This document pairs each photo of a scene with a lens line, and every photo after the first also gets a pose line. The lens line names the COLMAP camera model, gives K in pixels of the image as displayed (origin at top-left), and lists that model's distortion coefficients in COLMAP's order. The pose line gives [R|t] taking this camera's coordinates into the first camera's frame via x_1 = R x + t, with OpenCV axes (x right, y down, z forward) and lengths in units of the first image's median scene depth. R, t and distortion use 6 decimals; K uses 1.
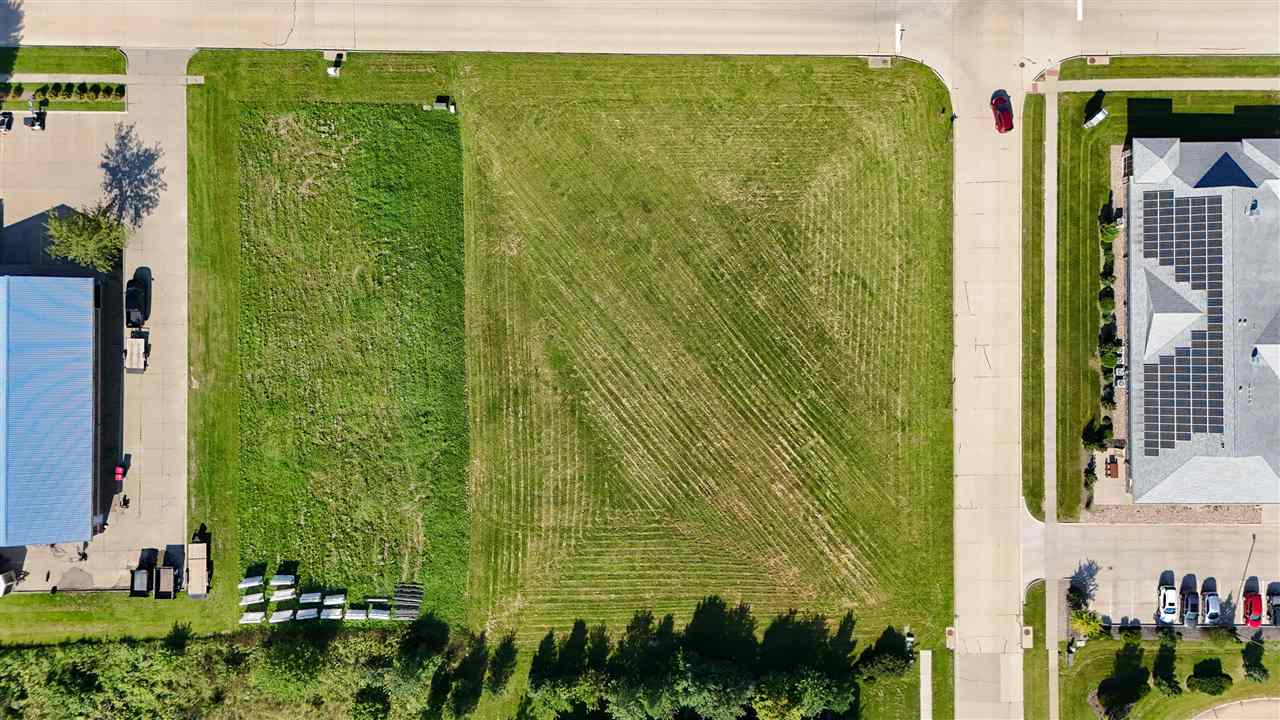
lens RADIAL K [[945.8, 0, 643.6], [0, 945.8, 355.7], [0, 0, 1]] dist [0.096079, -0.088035]
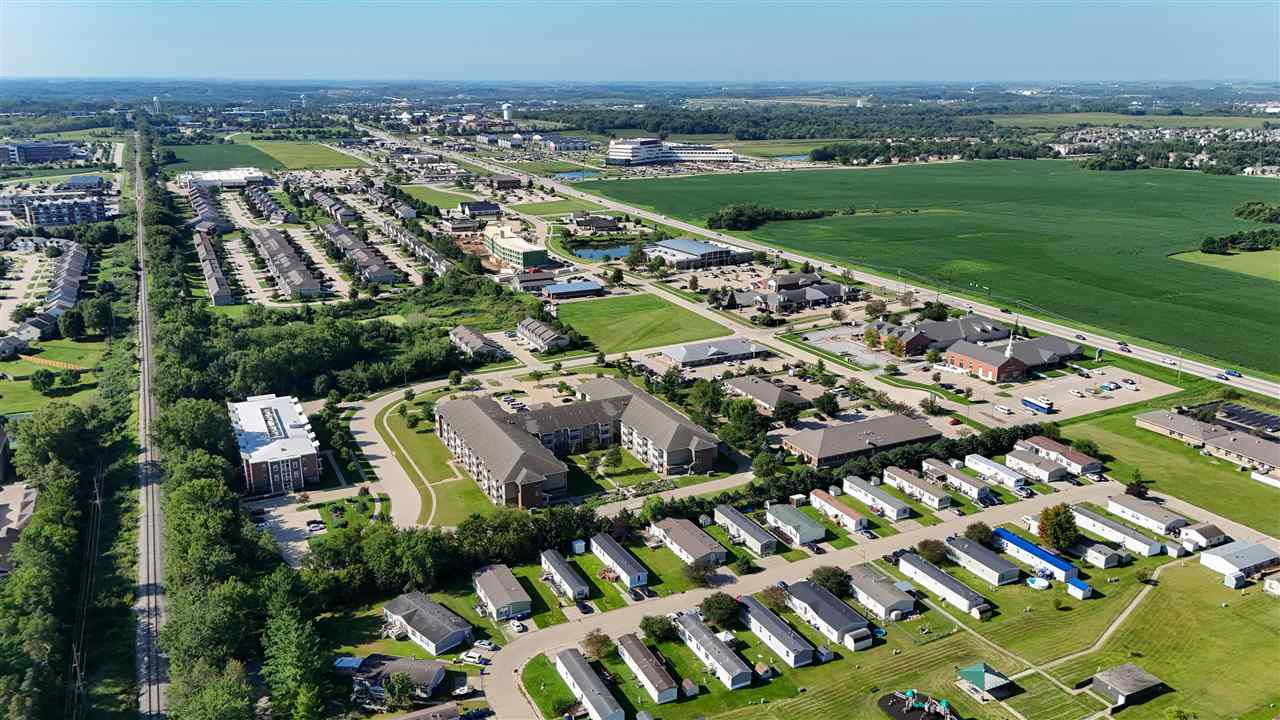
lens RADIAL K [[945.8, 0, 643.6], [0, 945.8, 355.7], [0, 0, 1]] dist [0.096079, -0.088035]
pose [[0.451182, 0.225681, -0.863425, 3.570154], [-0.892035, 0.142887, -0.428785, 1.745217], [0.026604, 0.963666, 0.265783, 0.061326]]
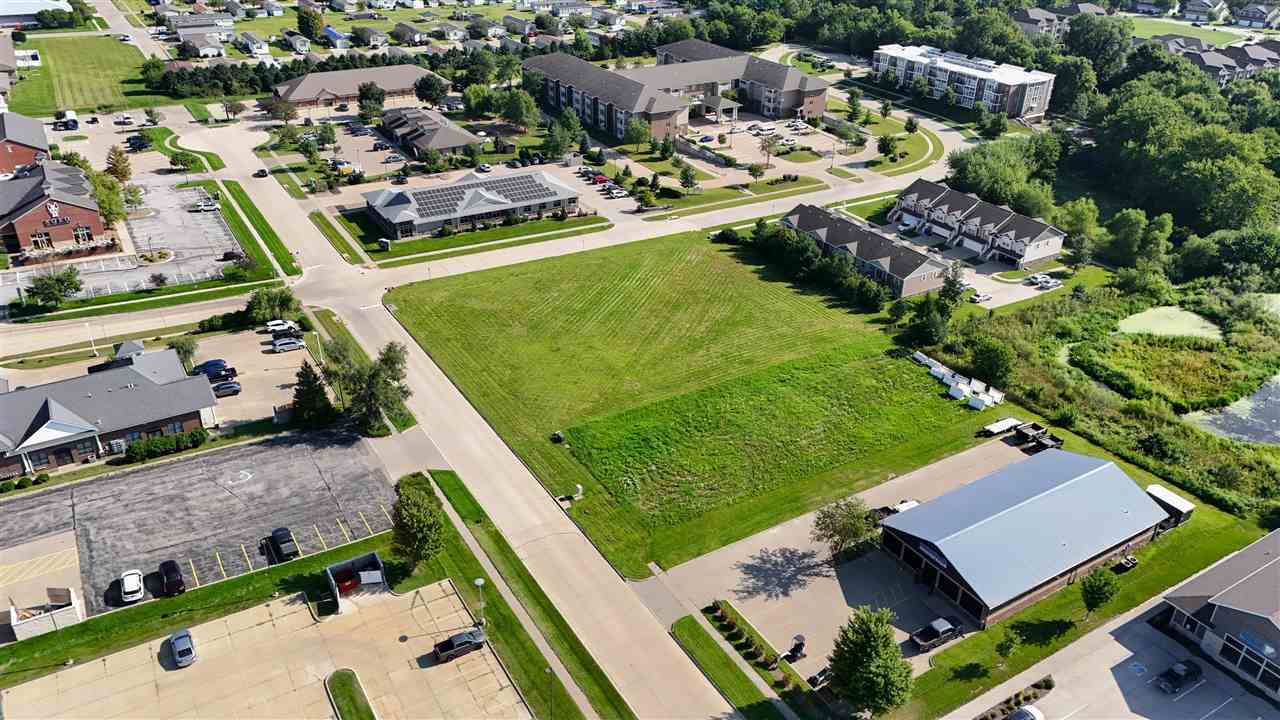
lens RADIAL K [[945.8, 0, 643.6], [0, 945.8, 355.7], [0, 0, 1]] dist [0.096079, -0.088035]
pose [[-0.517221, -0.436856, 0.735962, -1.054397], [0.854417, -0.213792, 0.473565, -0.692551], [-0.049537, 0.873756, 0.483835, 0.369282]]
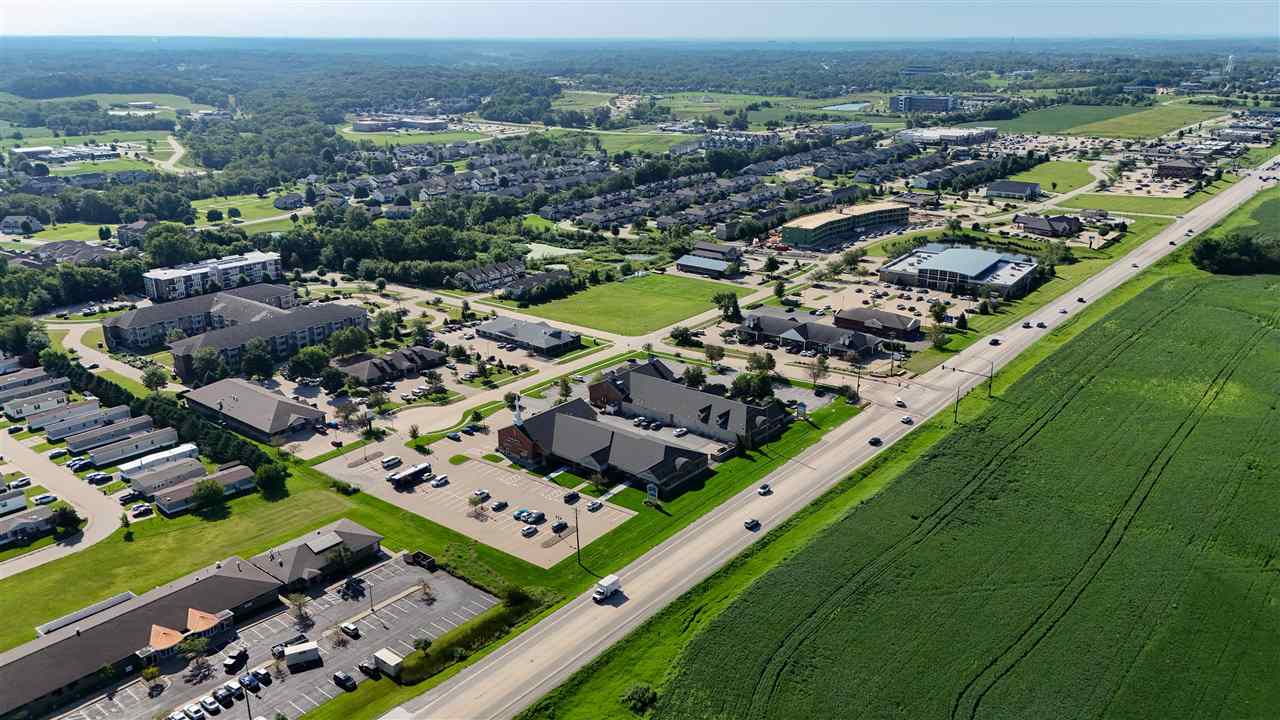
lens RADIAL K [[945.8, 0, 643.6], [0, 945.8, 355.7], [0, 0, 1]] dist [0.096079, -0.088035]
pose [[-0.639844, 0.229850, -0.733327, 2.817066], [-0.768471, -0.182318, 0.613362, -2.431083], [0.007282, 0.955996, 0.293288, 0.100929]]
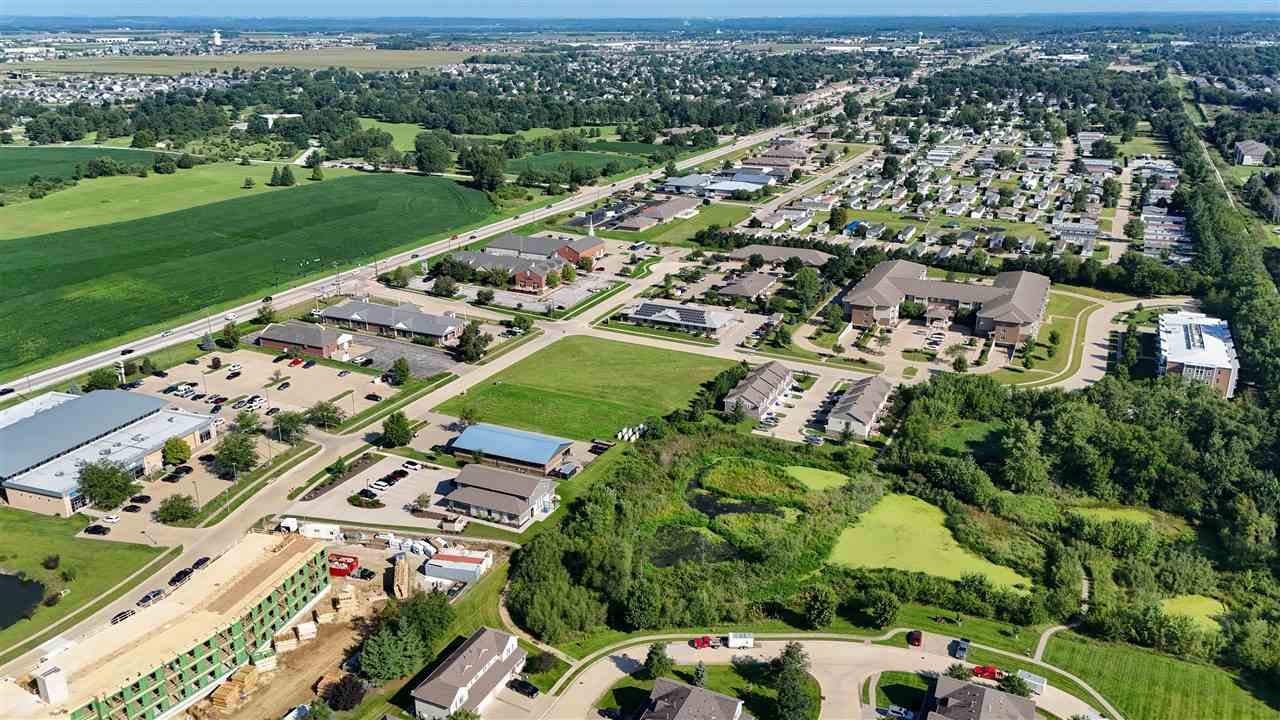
lens RADIAL K [[945.8, 0, 643.6], [0, 945.8, 355.7], [0, 0, 1]] dist [0.096079, -0.088035]
pose [[0.424655, -0.323009, 0.845774, -2.347386], [0.905303, 0.161569, -0.392839, 1.196759], [-0.009760, 0.932503, 0.361032, -0.072941]]
